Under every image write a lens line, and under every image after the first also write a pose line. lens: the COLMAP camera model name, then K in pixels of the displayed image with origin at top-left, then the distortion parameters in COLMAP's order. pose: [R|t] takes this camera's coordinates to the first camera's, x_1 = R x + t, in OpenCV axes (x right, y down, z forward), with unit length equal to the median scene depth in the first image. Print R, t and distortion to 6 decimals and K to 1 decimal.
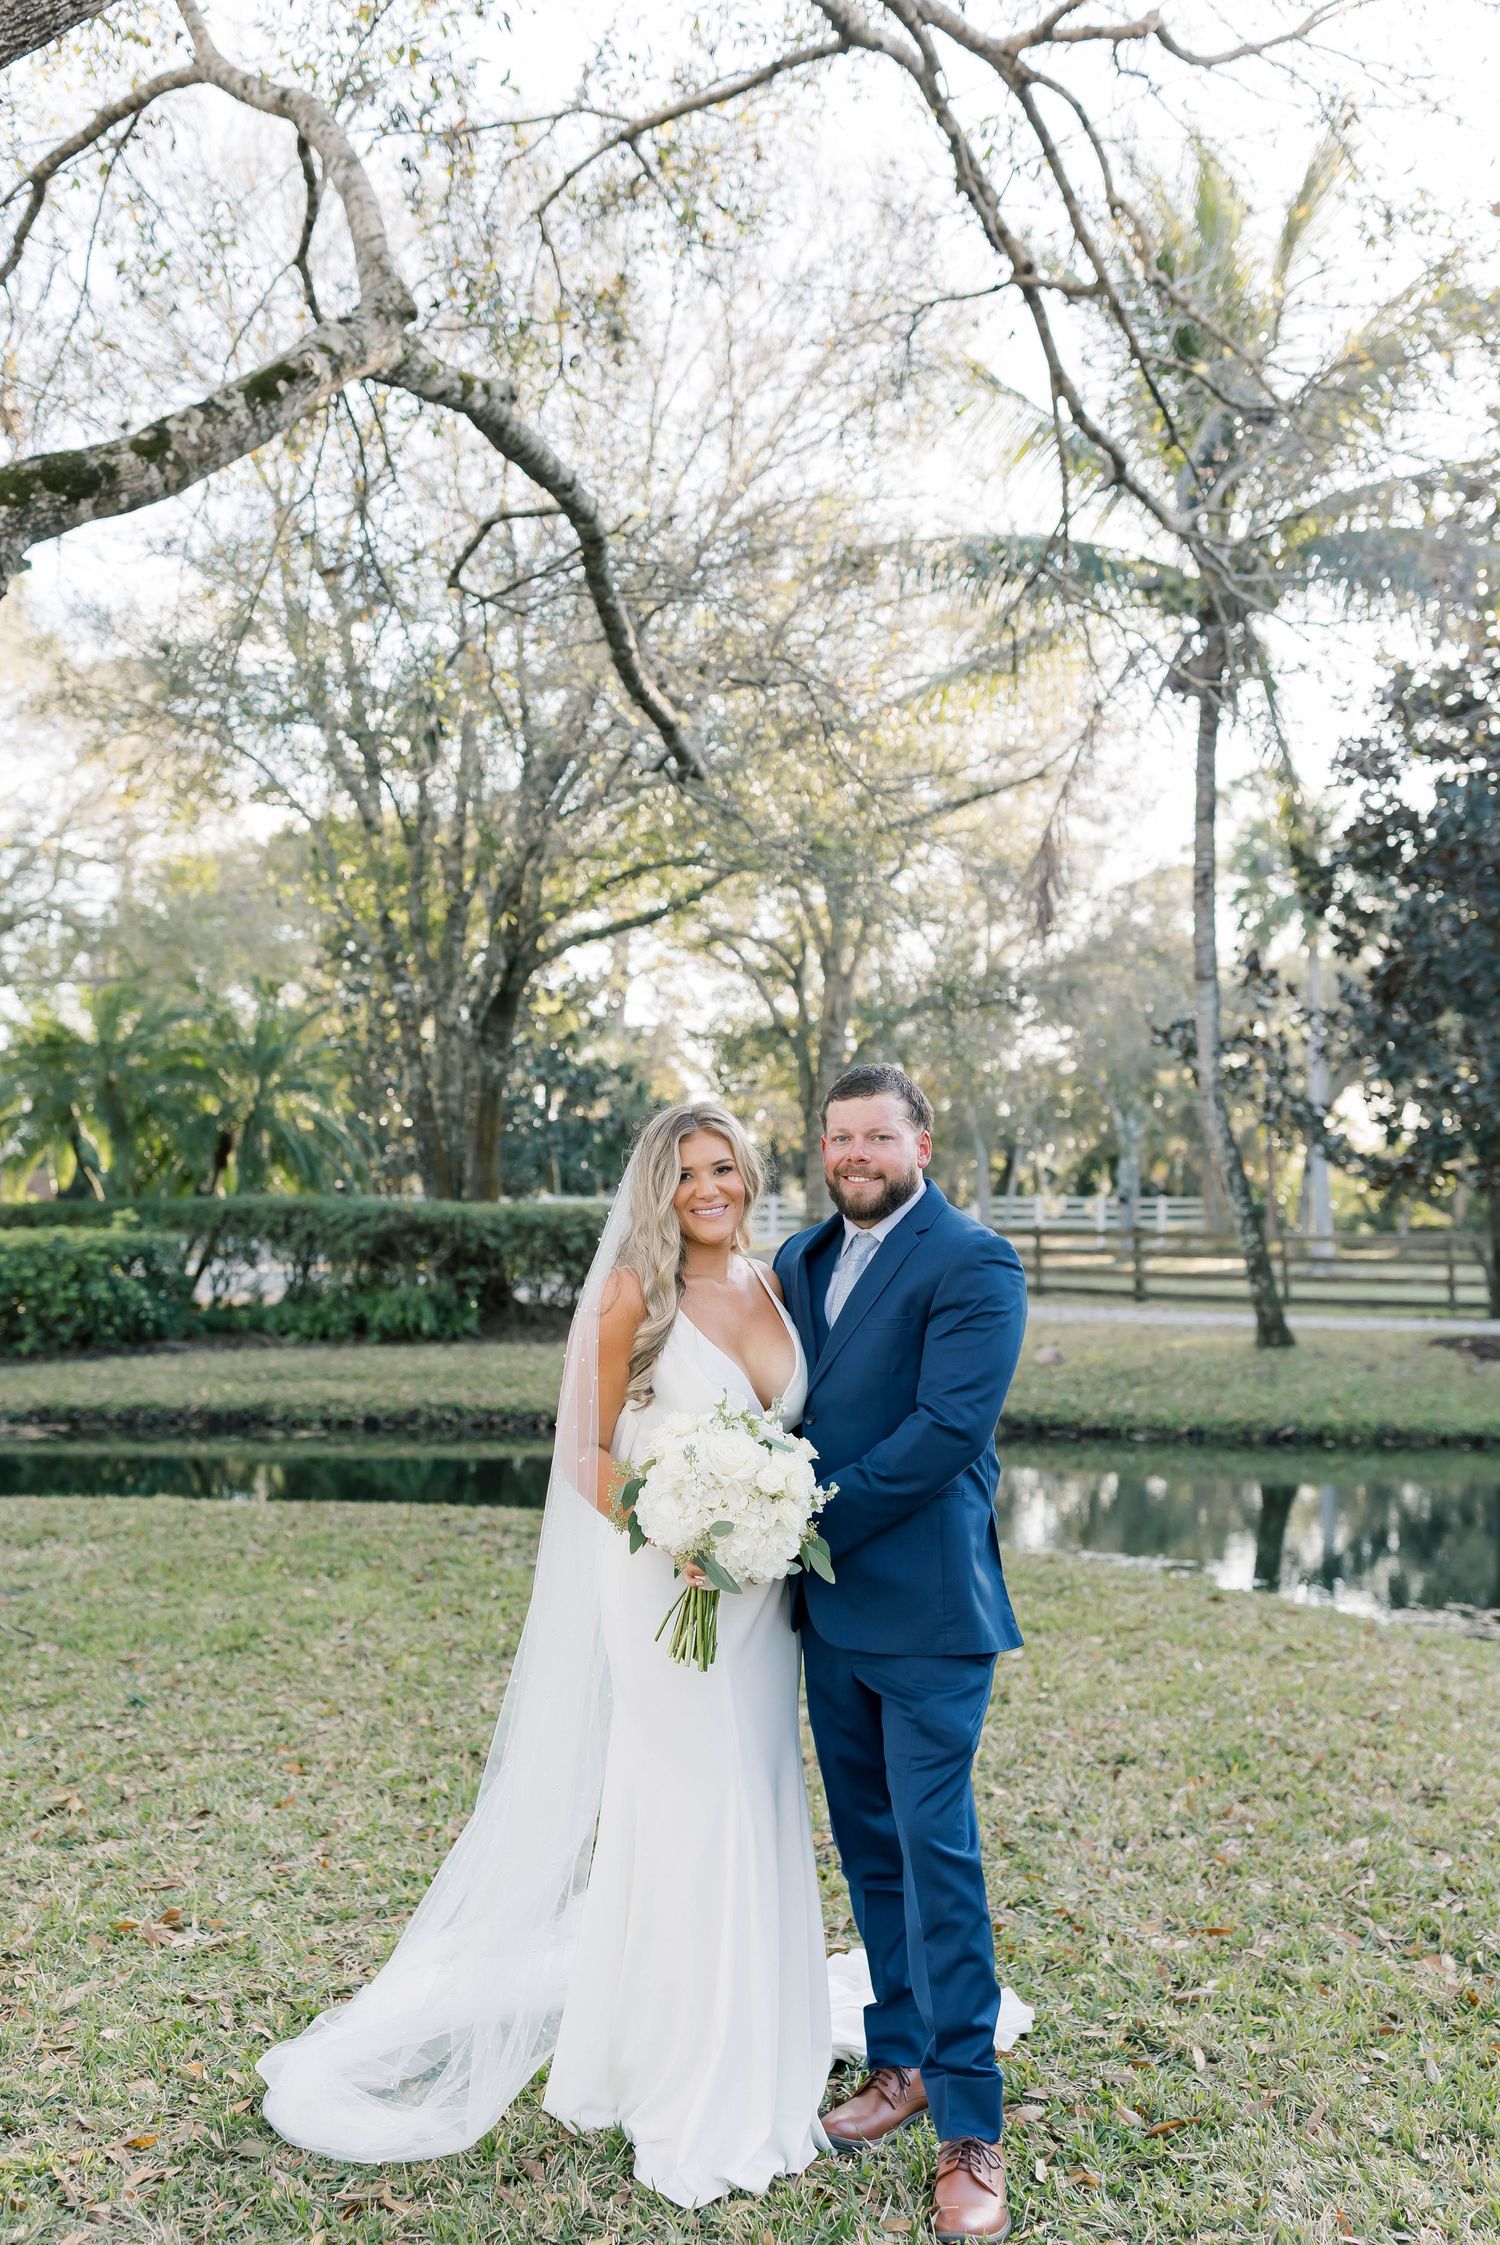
lens RADIAL K [[2228.6, 0, 711.8], [0, 2228.6, 1091.2], [0, 0, 1]] dist [0.089018, -0.102897]
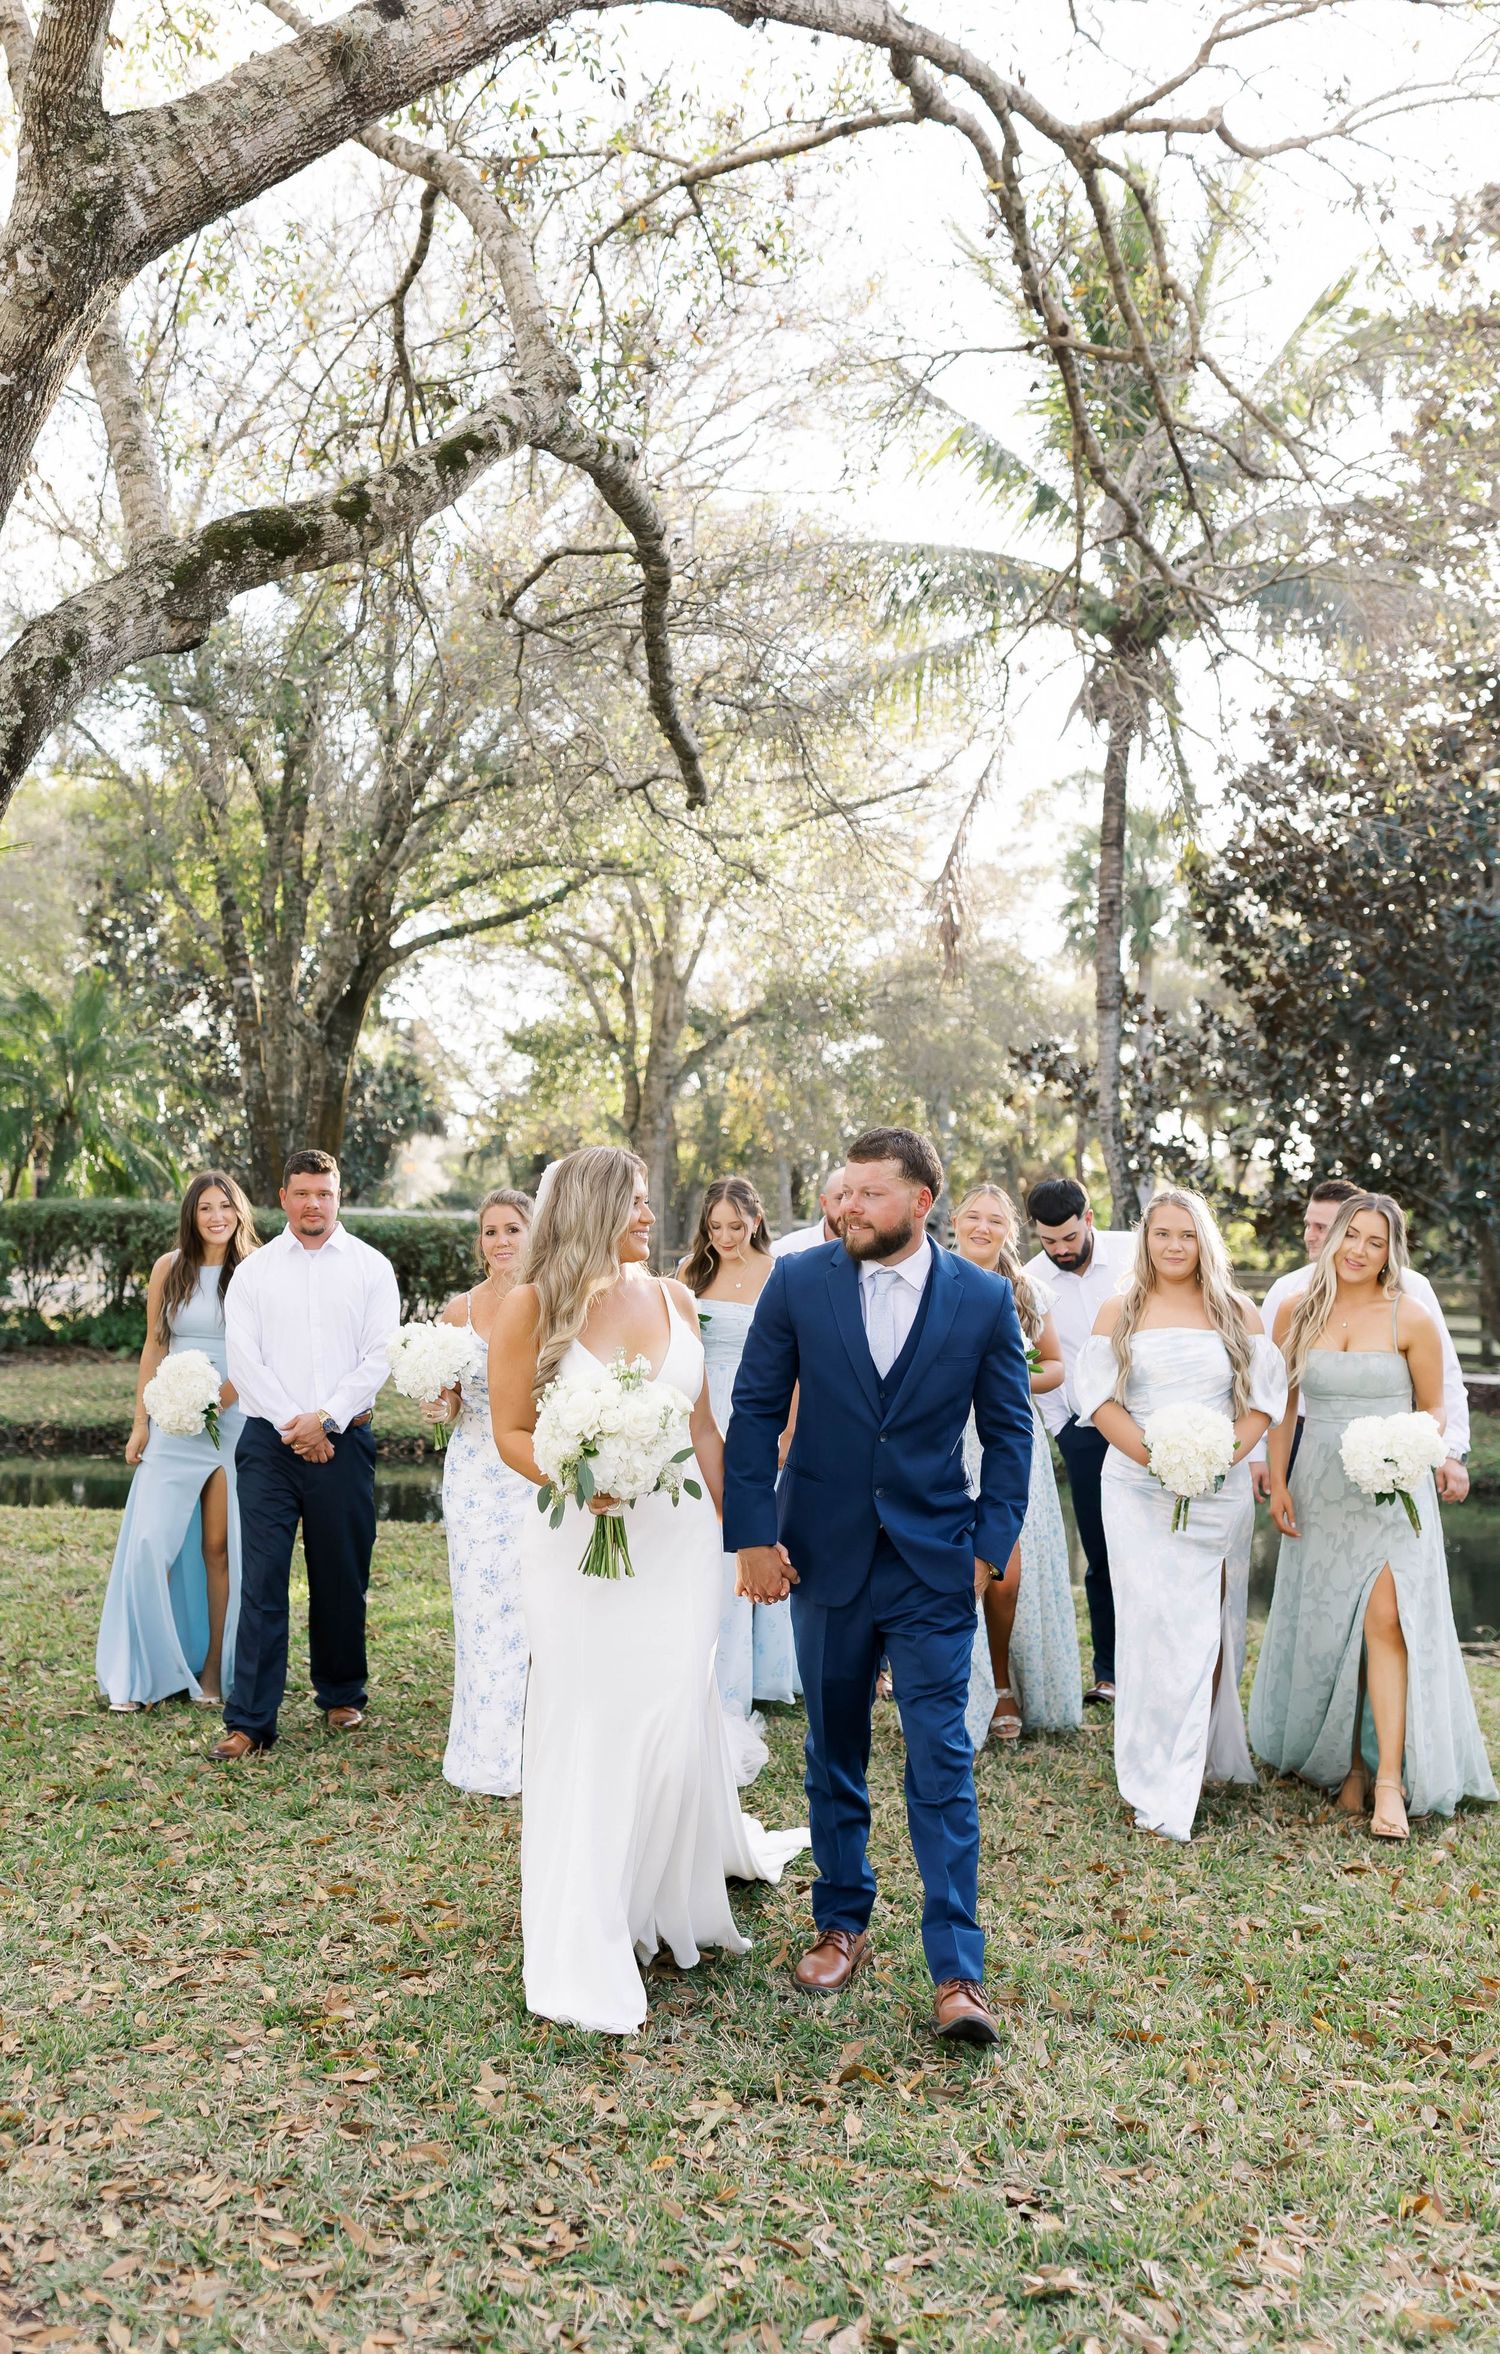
lens RADIAL K [[2474.4, 0, 647.1], [0, 2474.4, 1101.6], [0, 0, 1]] dist [0.059332, -0.007670]
pose [[0.996147, 0.034107, 0.080795, -0.133938], [-0.034341, 0.999409, 0.001504, -0.008797], [-0.080696, -0.004273, 0.996730, -0.124713]]
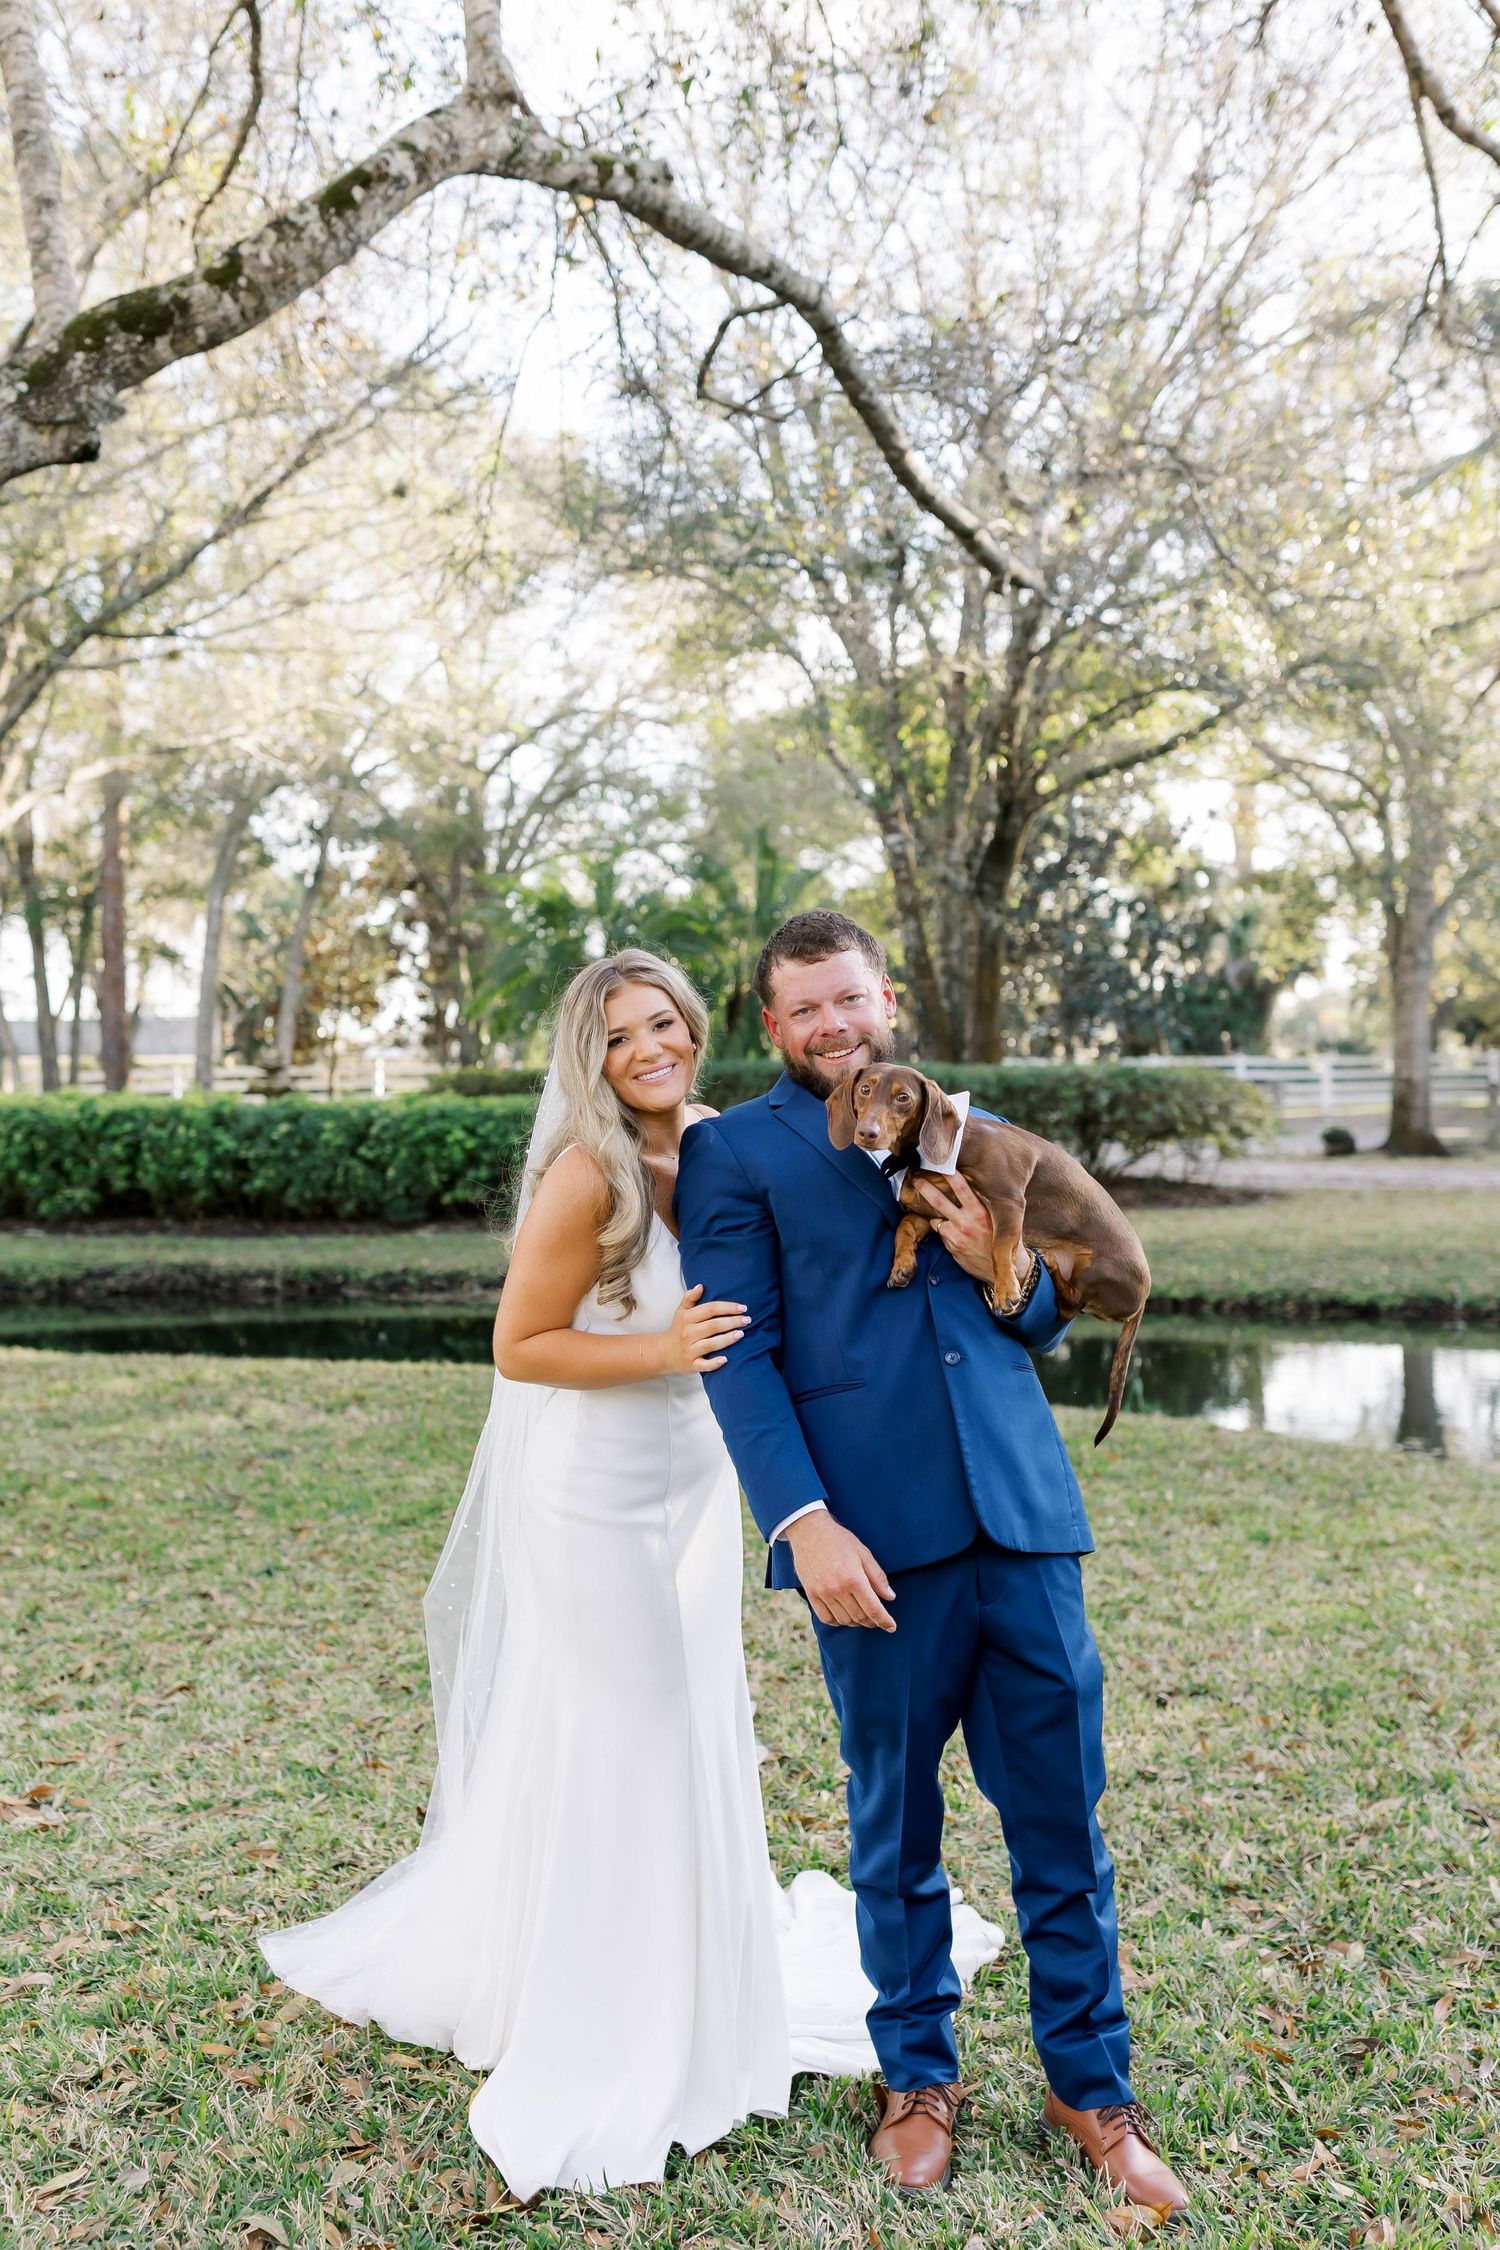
lens RADIAL K [[2334.5, 0, 707.7], [0, 2334.5, 1103.6], [0, 0, 1]] dist [0.105900, -0.114998]
pose [[0.960915, -0.007899, -0.276730, 0.152496], [0.026125, 0.997719, 0.062237, 0.004791], [0.275607, -0.067034, 0.958930, 0.049531]]
